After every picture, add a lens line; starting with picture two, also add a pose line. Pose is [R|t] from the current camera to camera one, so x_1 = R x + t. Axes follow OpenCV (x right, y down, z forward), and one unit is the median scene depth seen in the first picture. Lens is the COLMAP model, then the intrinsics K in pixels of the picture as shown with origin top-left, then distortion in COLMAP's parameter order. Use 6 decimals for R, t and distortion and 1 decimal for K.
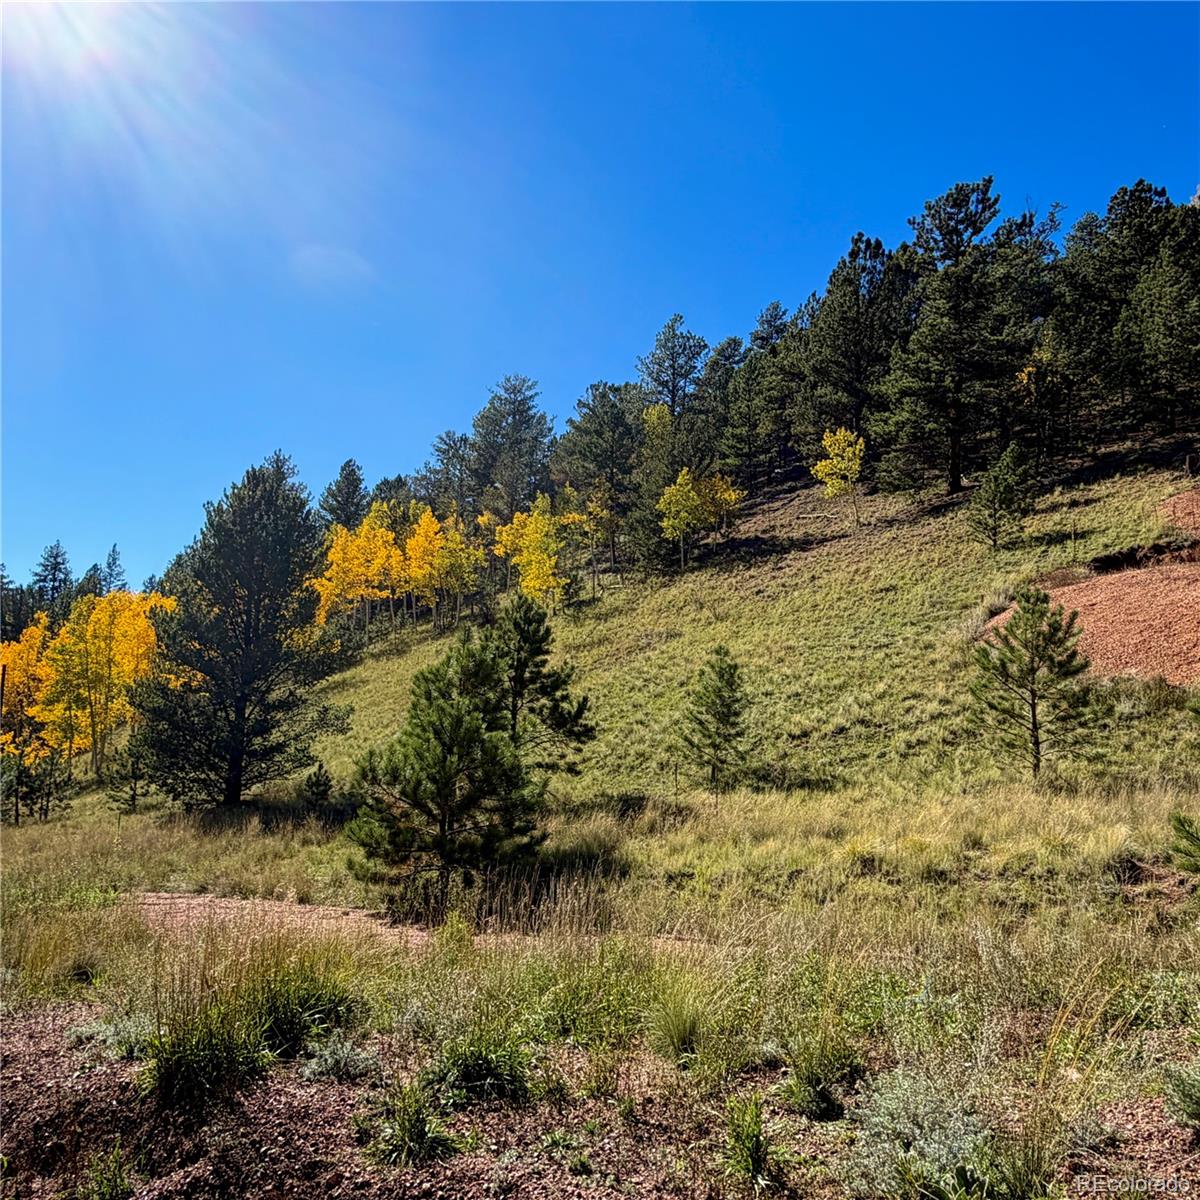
lens RADIAL K [[952.5, 0, 594.9], [0, 952.5, 603.6], [0, 0, 1]] dist [-0.016352, 0.020237]
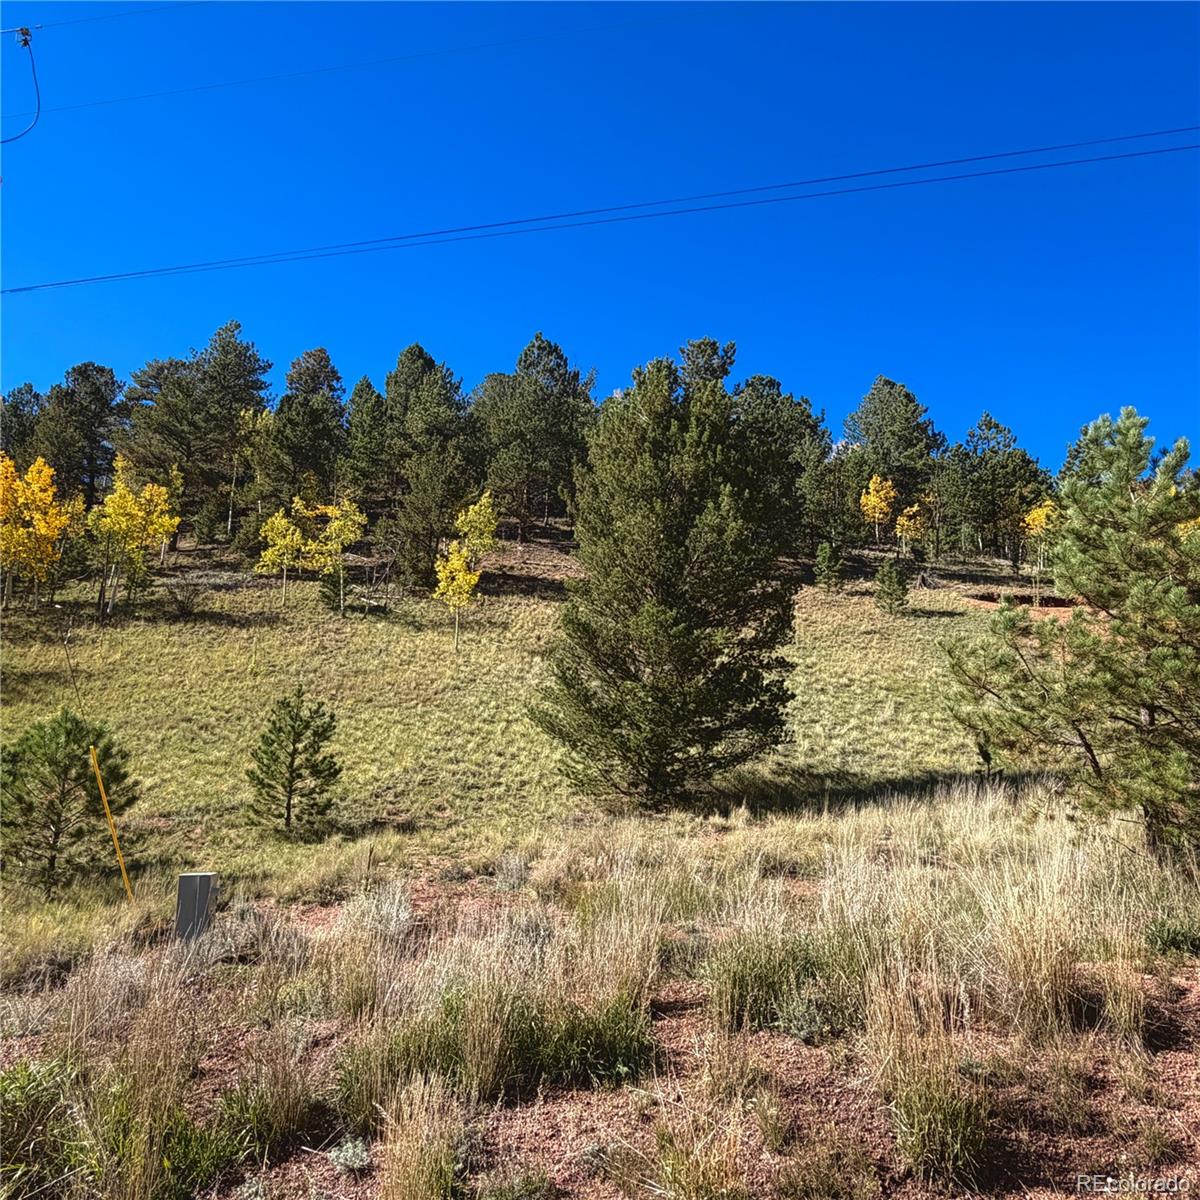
lens RADIAL K [[869.5, 0, 589.6], [0, 869.5, 600.5], [0, 0, 1]] dist [-0.004331, 0.005775]
pose [[0.623723, 0.167782, 0.763426, -0.464649], [-0.095485, 0.985731, -0.138627, 0.078743], [-0.775791, 0.013569, 0.630844, 0.303918]]
